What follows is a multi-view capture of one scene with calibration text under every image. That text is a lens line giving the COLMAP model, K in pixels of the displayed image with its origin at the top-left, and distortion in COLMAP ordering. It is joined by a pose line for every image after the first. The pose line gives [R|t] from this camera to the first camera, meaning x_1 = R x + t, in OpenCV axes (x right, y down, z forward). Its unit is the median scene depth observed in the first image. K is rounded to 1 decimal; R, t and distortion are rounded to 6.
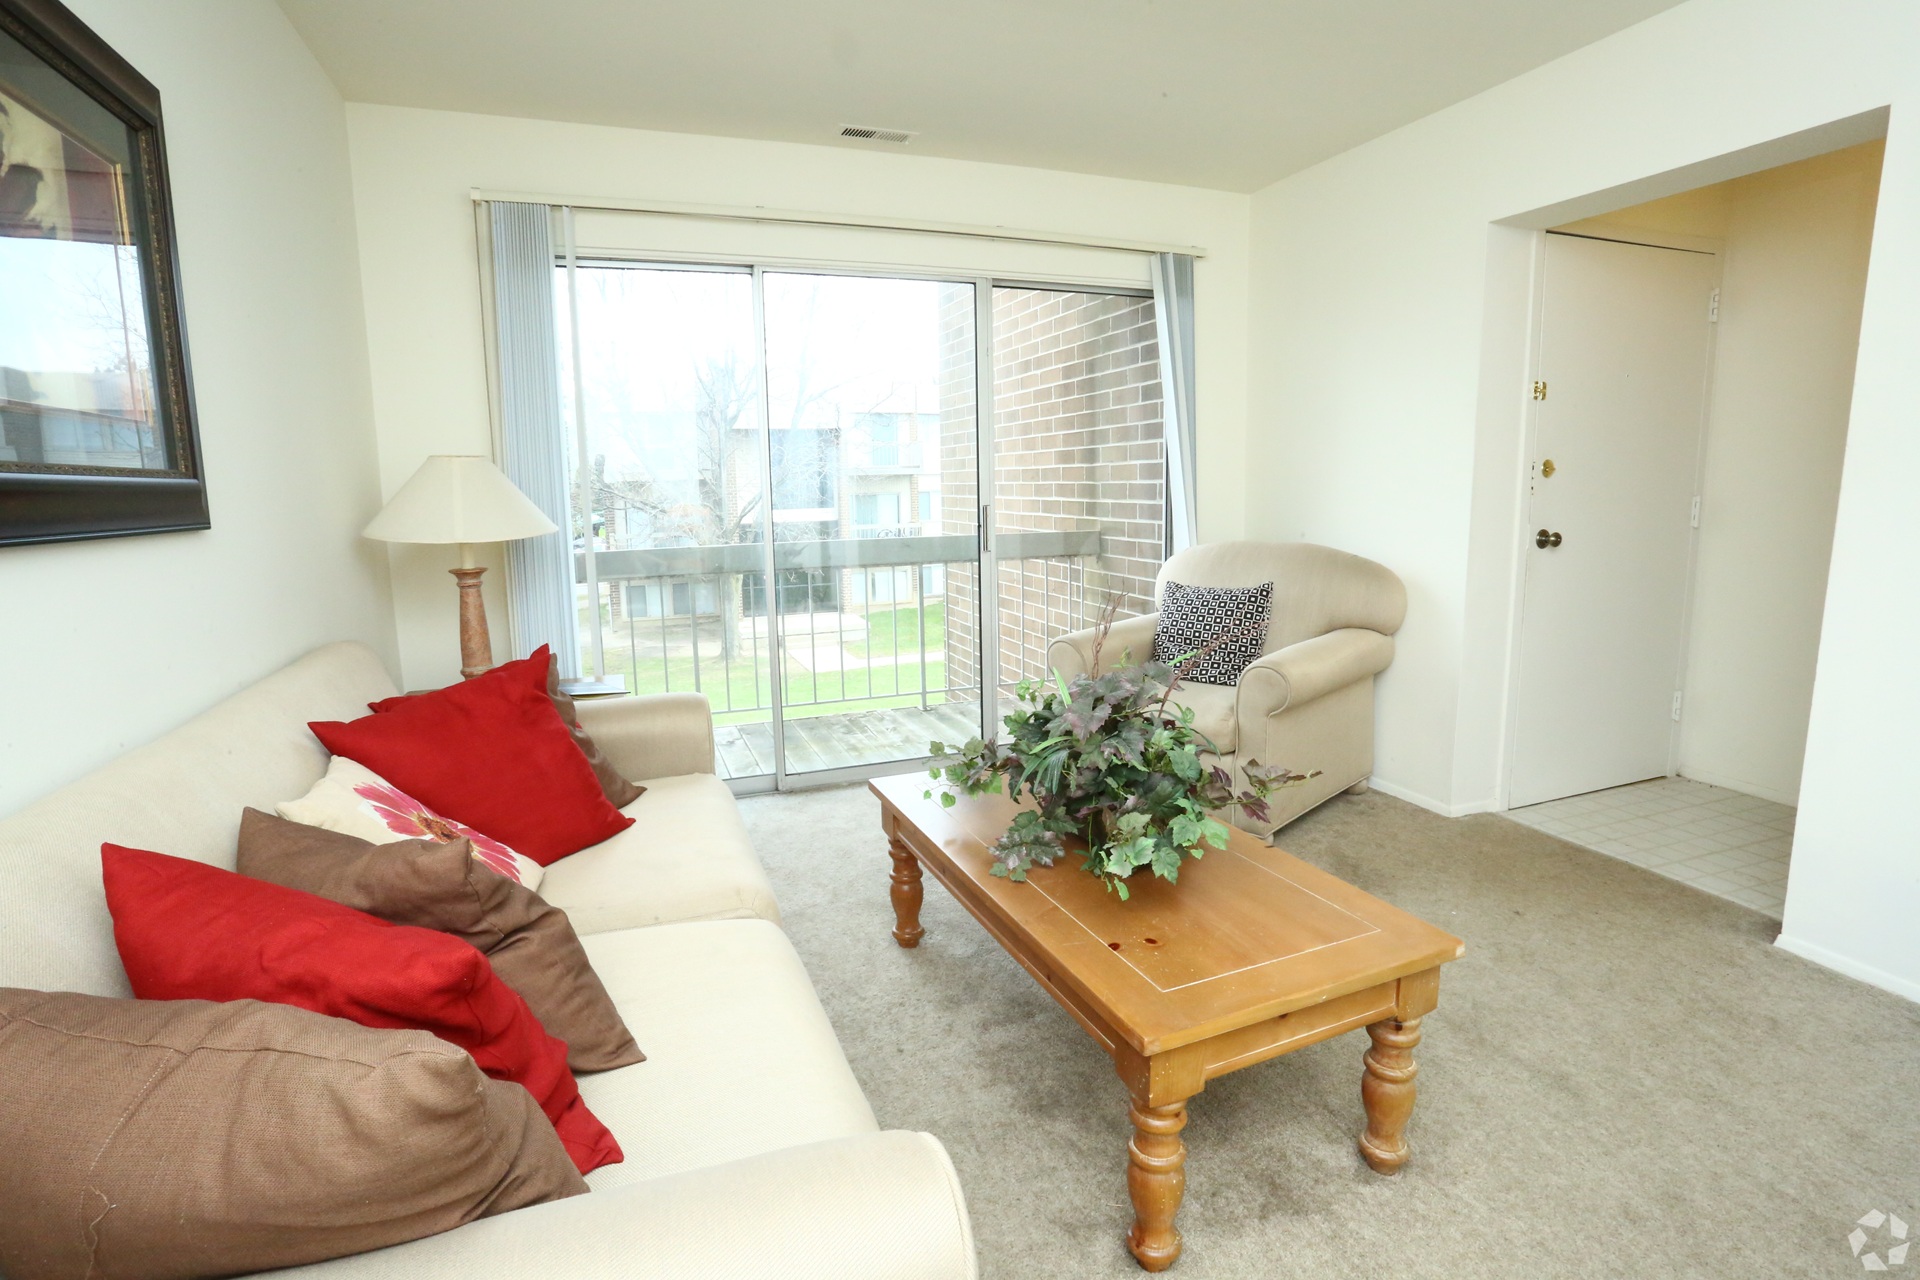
lens RADIAL K [[929.0, 0, 958.1], [0, 929.0, 603.5], [0, 0, 1]] dist [-0.000301, -0.000082]
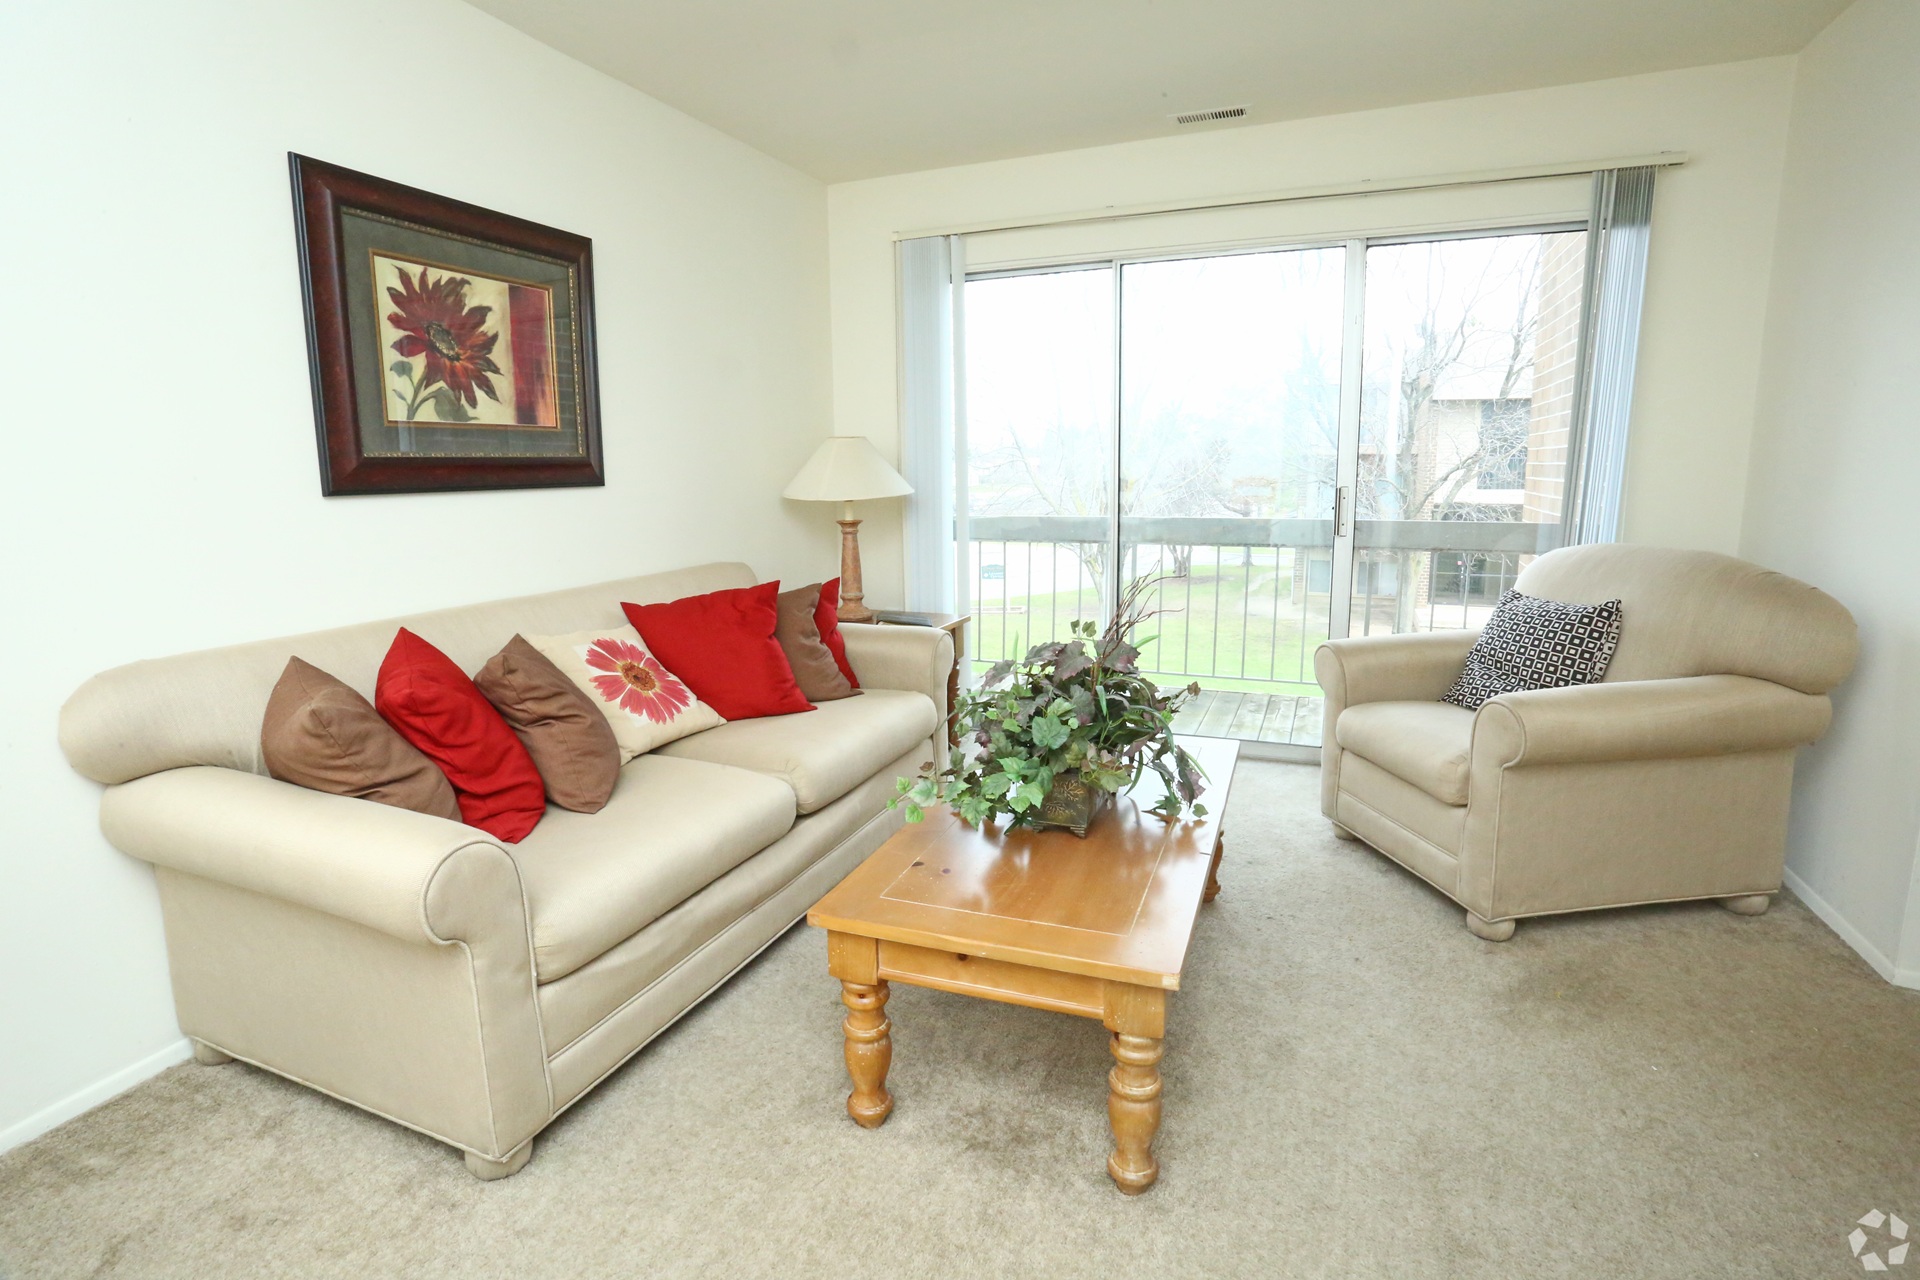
lens RADIAL K [[929.0, 0, 958.1], [0, 929.0, 603.5], [0, 0, 1]] dist [-0.000301, -0.000082]
pose [[0.753597, 0.115949, -0.647030, 0.421930], [-0.095054, 0.993196, 0.067273, -0.020113], [0.650428, 0.010806, 0.759491, 0.060337]]
